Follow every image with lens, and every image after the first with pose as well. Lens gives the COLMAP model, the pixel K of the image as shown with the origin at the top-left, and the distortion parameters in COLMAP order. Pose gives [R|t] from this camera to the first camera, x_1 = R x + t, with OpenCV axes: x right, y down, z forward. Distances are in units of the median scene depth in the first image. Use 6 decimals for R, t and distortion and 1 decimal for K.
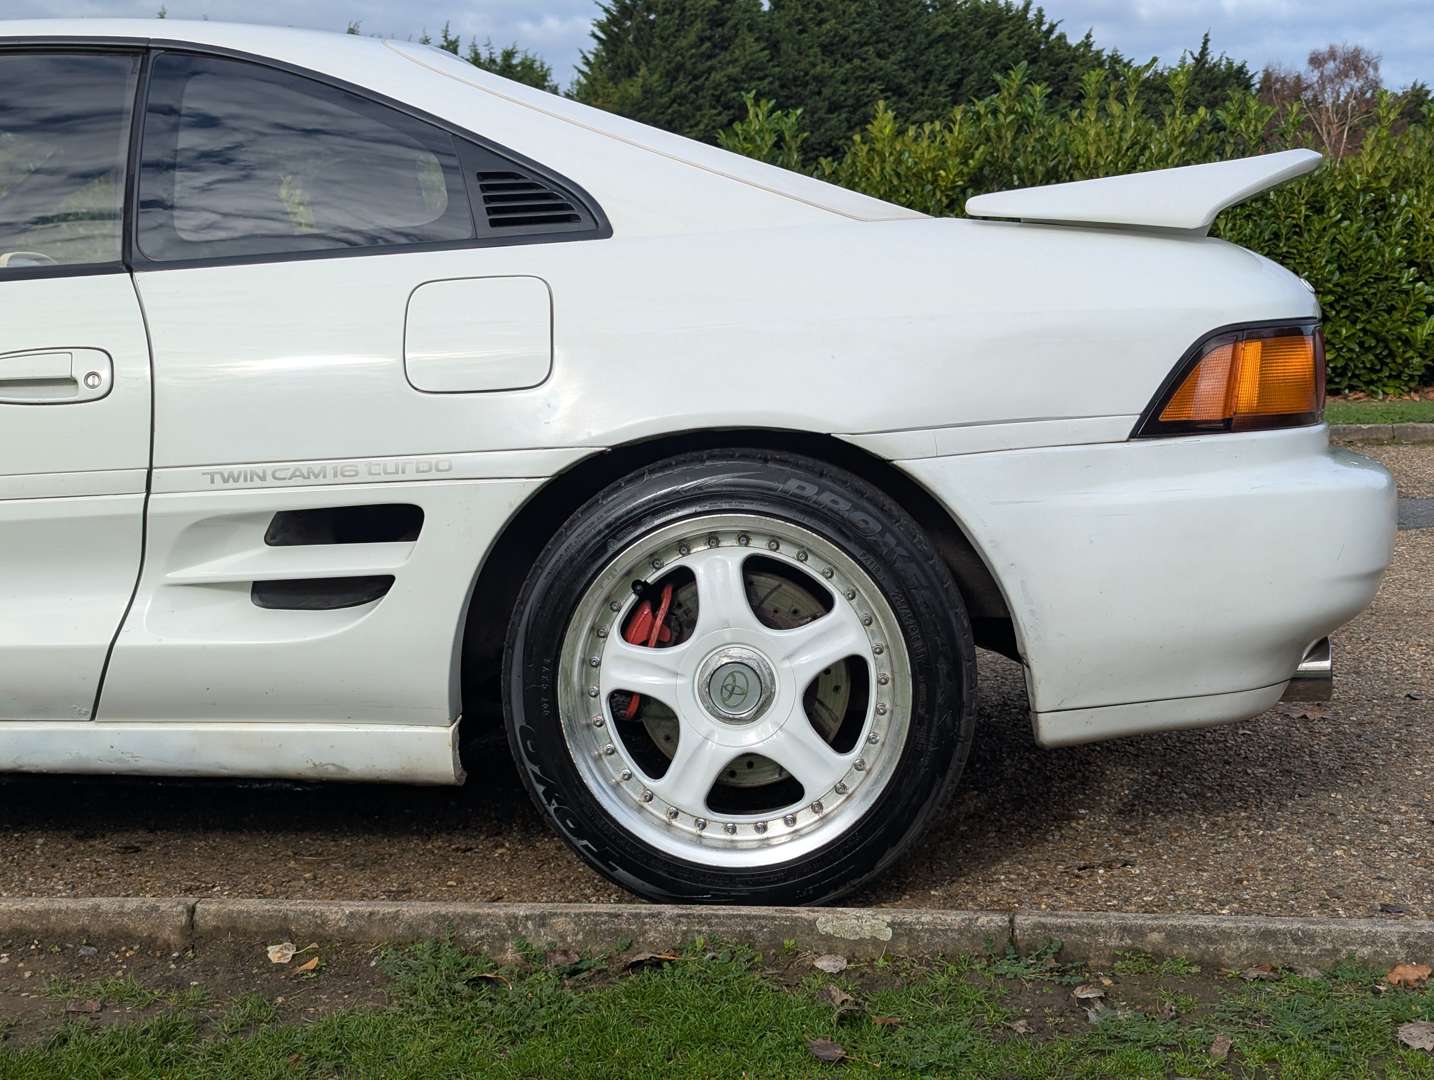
lens RADIAL K [[1987.2, 0, 711.7], [0, 1987.2, 517.1], [0, 0, 1]] dist [0.141150, -0.437209]
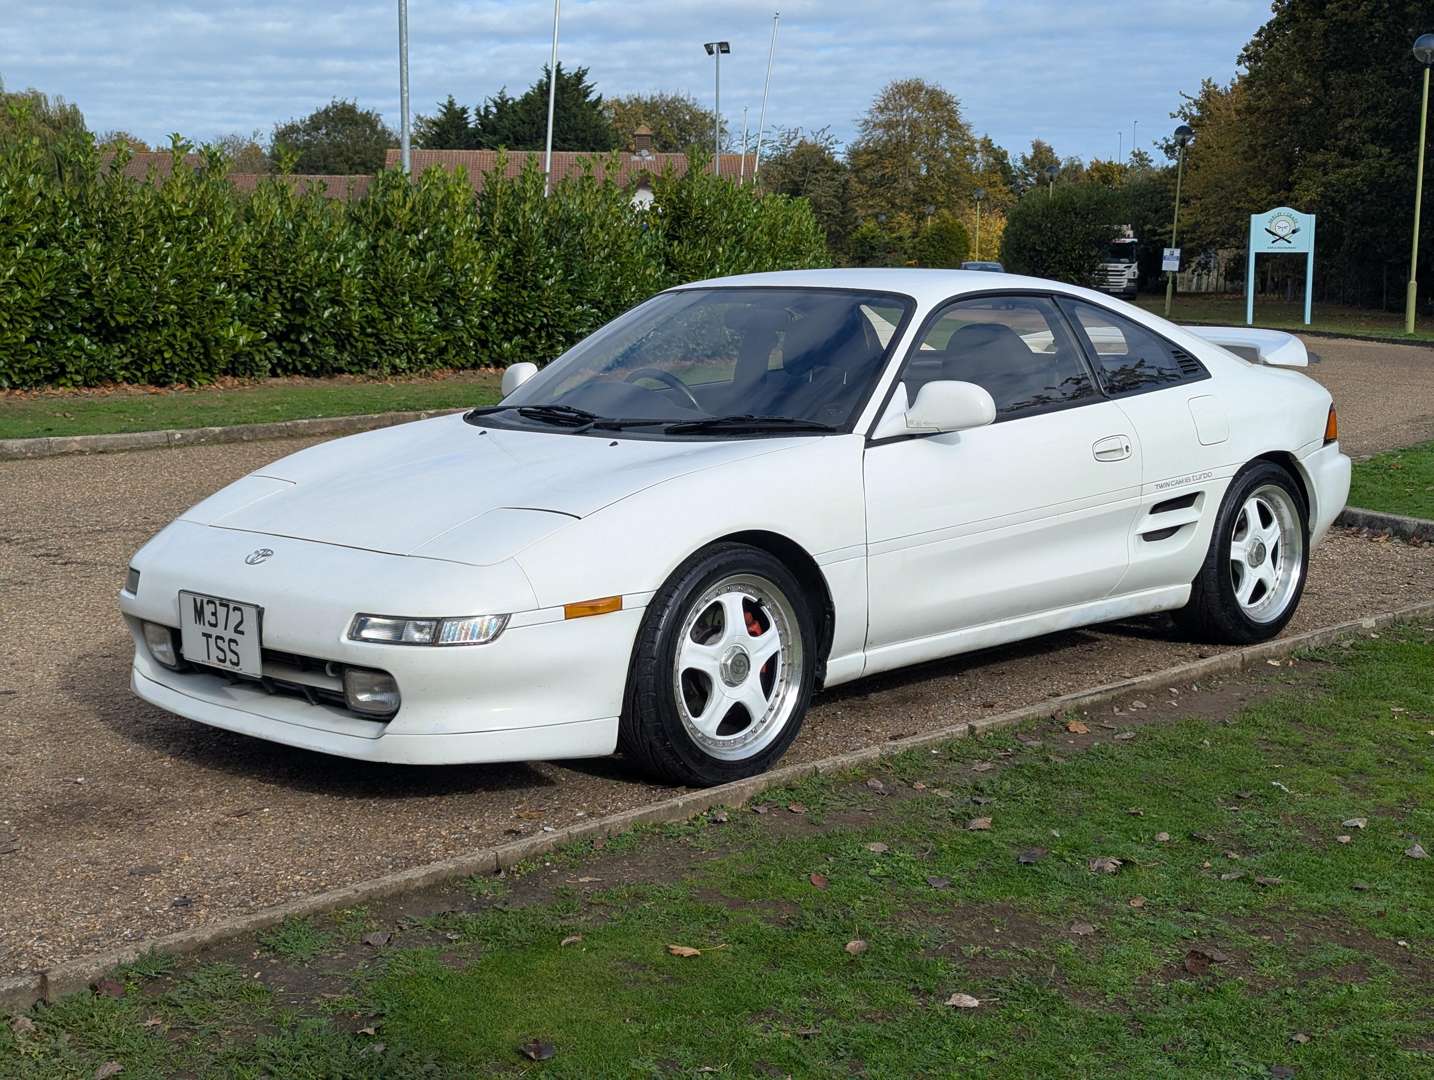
lens RADIAL K [[1987.2, 0, 711.7], [0, 1987.2, 517.1], [0, 0, 1]] dist [0.141150, -0.437209]
pose [[0.633866, -0.087246, 0.768506, -2.328221], [0.070366, 0.996002, 0.055035, -0.146084], [-0.770235, 0.019192, 0.637471, -0.093392]]
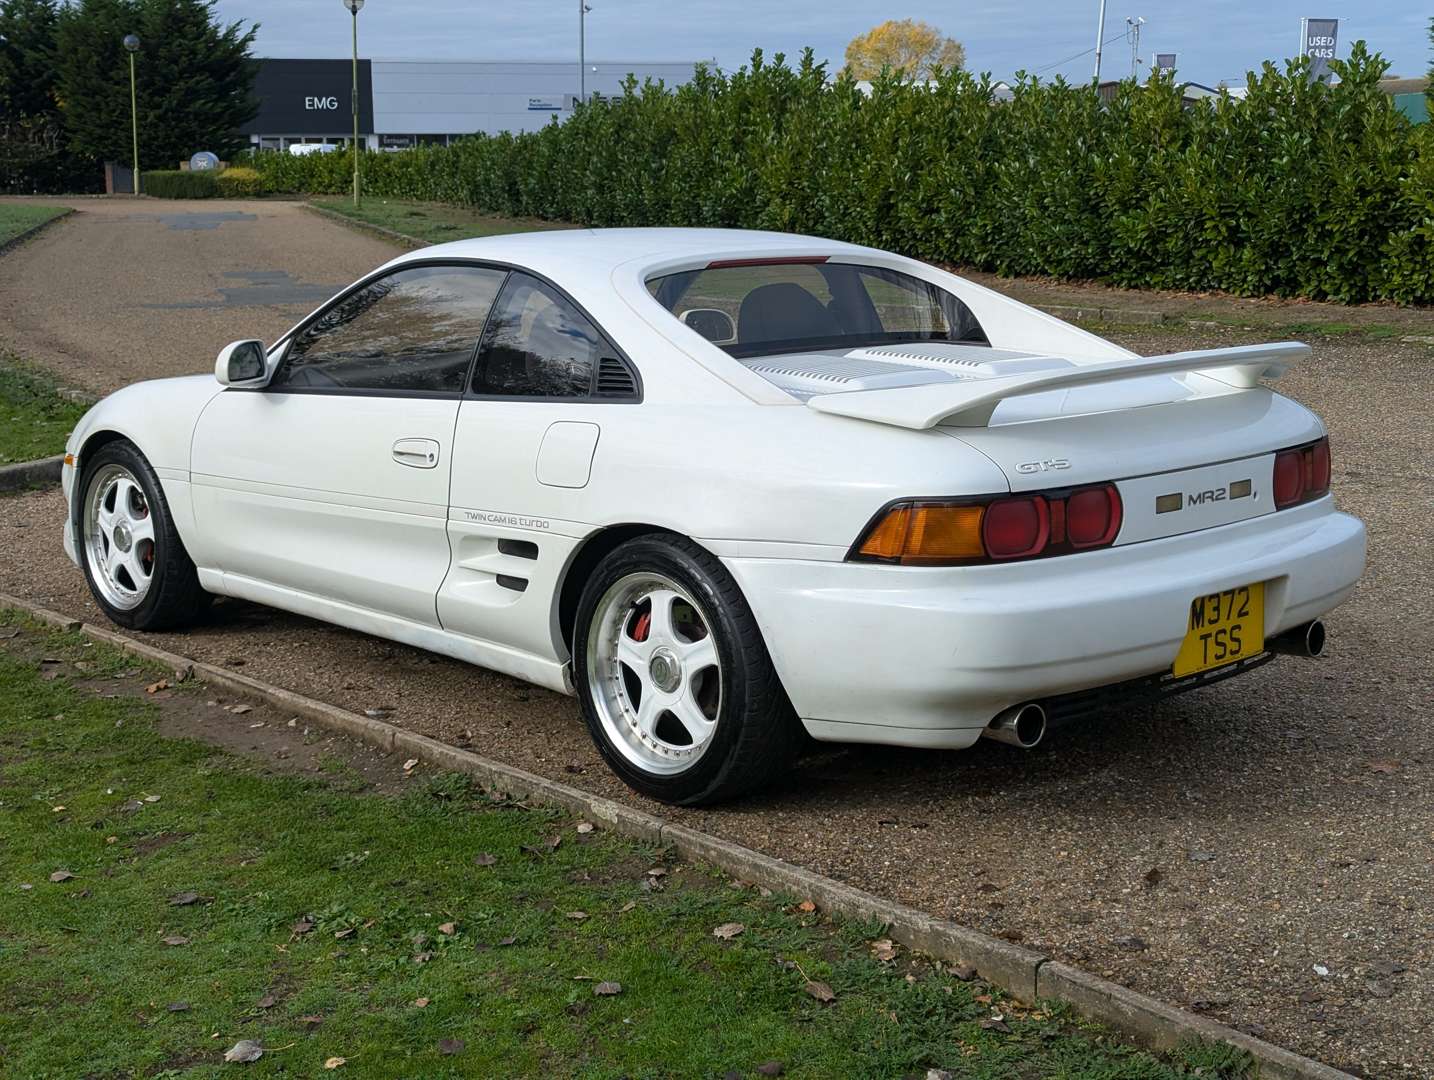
lens RADIAL K [[1987.2, 0, 711.7], [0, 1987.2, 517.1], [0, 0, 1]] dist [0.141150, -0.437209]
pose [[0.752713, 0.121683, -0.647005, 1.114618], [-0.064670, 0.991684, 0.111272, -0.236019], [0.655165, -0.041914, 0.754323, -0.264633]]
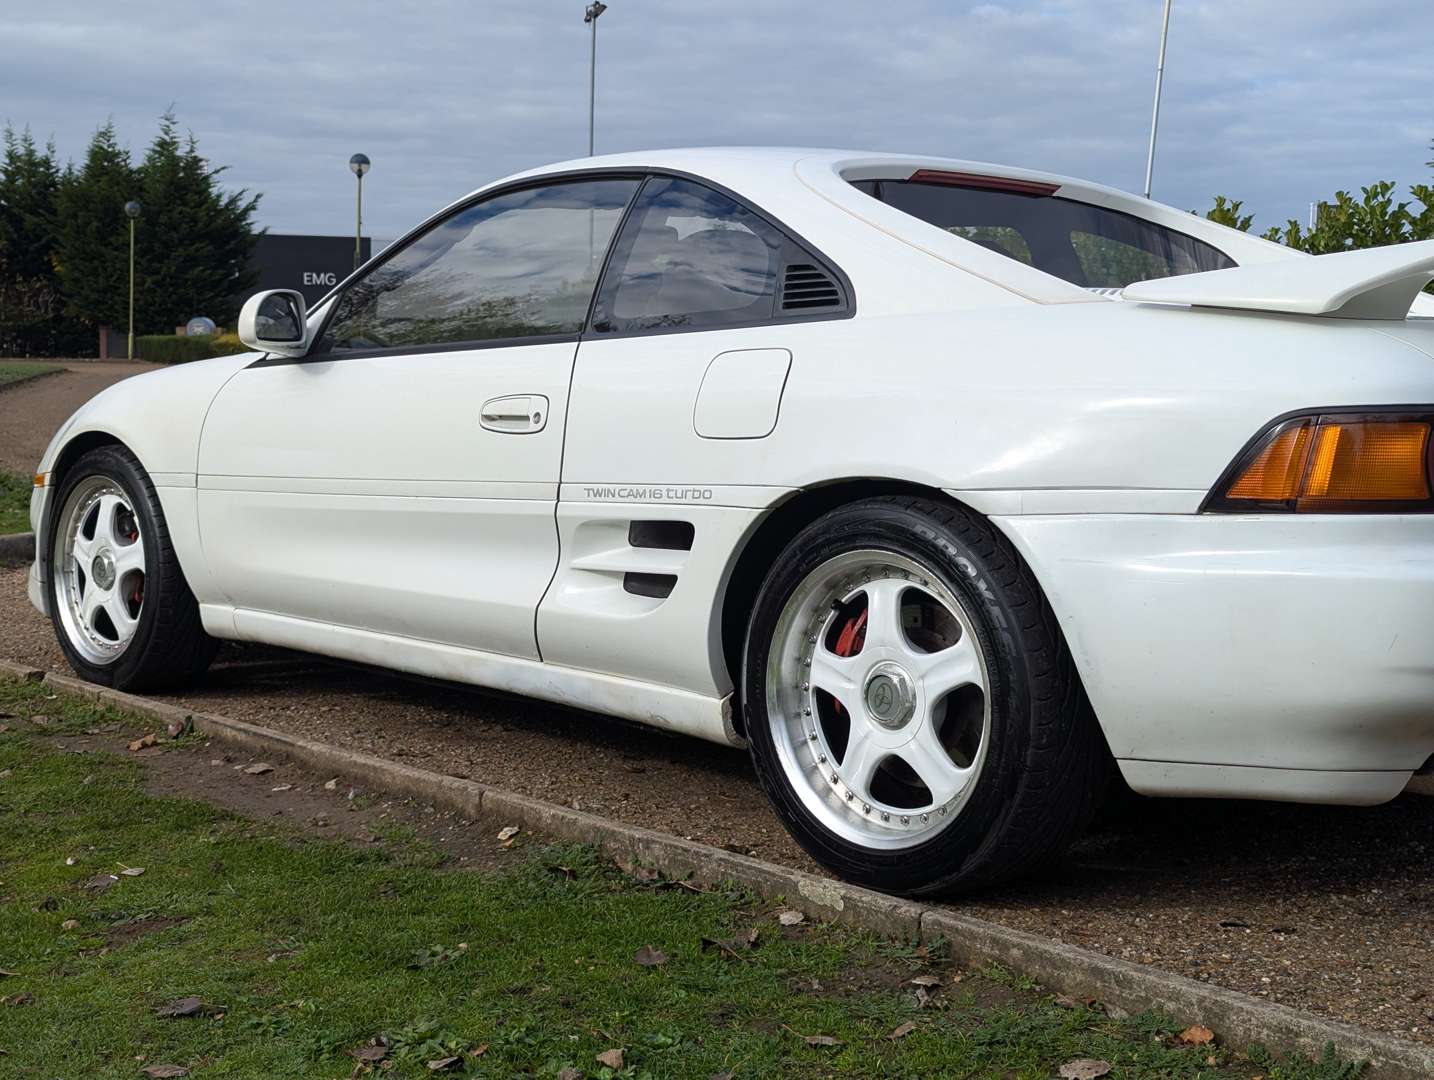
lens RADIAL K [[1987.2, 0, 711.7], [0, 1987.2, 517.1], [0, 0, 1]] dist [0.141150, -0.437209]
pose [[0.756382, 0.074093, -0.649920, 0.675801], [-0.084088, 0.996334, 0.015723, -0.030269], [0.648703, 0.042758, 0.759840, 0.026348]]
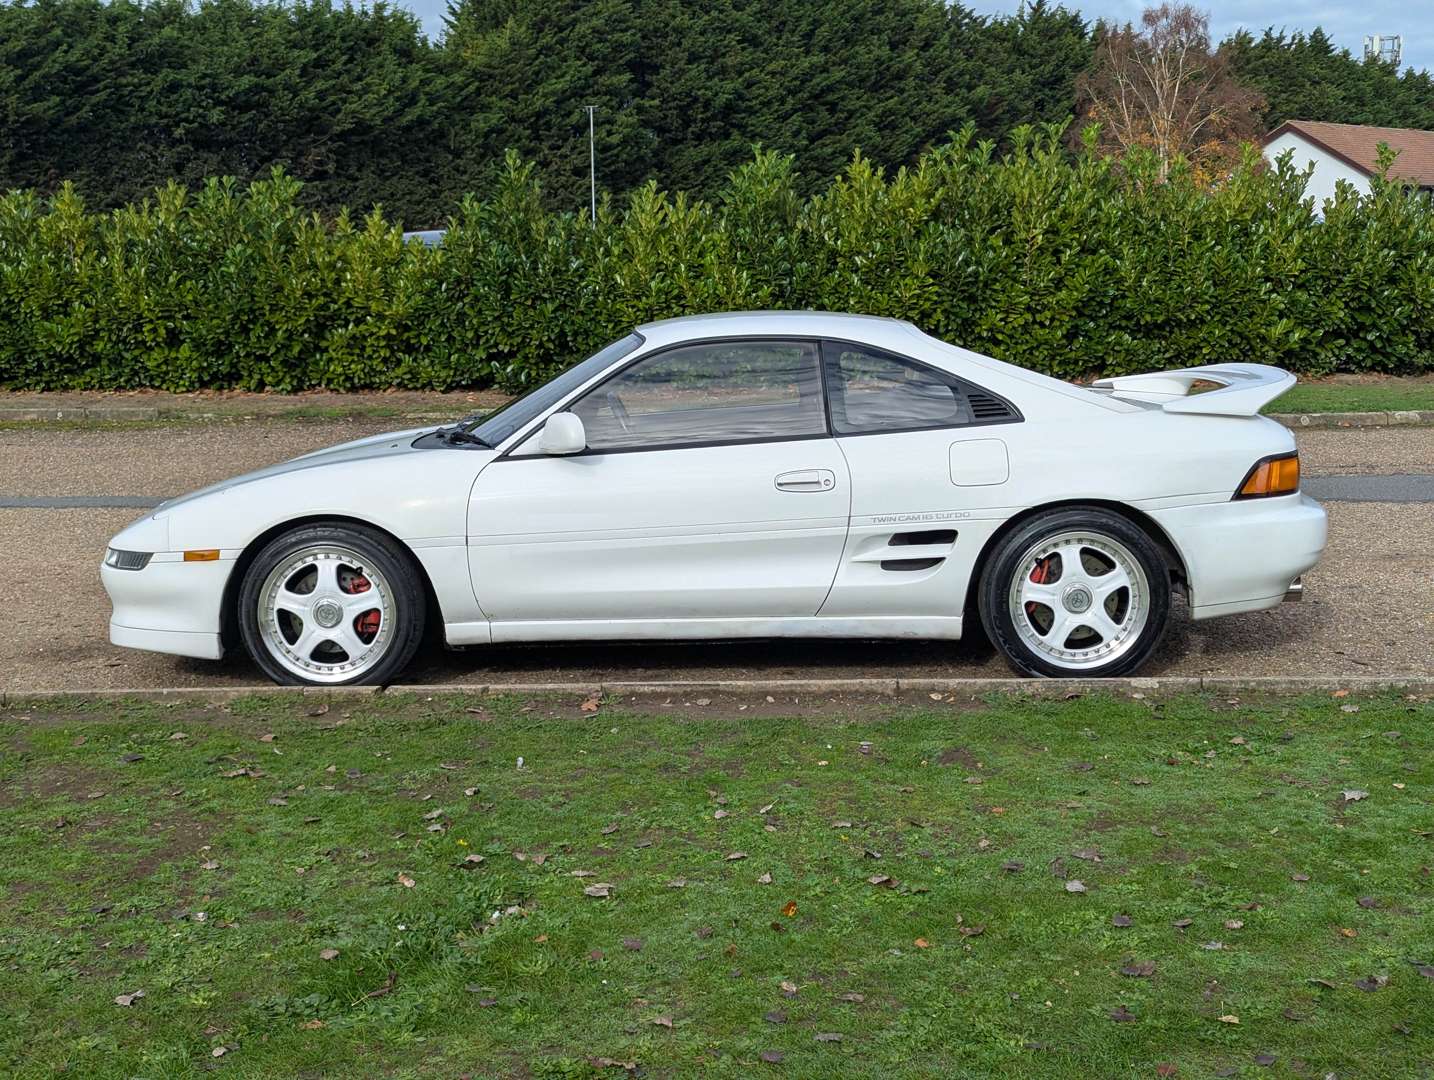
lens RADIAL K [[1987.2, 0, 711.7], [0, 1987.2, 517.1], [0, 0, 1]] dist [0.141150, -0.437209]
pose [[0.996615, -0.012314, 0.081280, -0.644105], [0.009617, 0.999393, 0.033486, -0.106940], [-0.081643, -0.032591, 0.996129, -1.466684]]
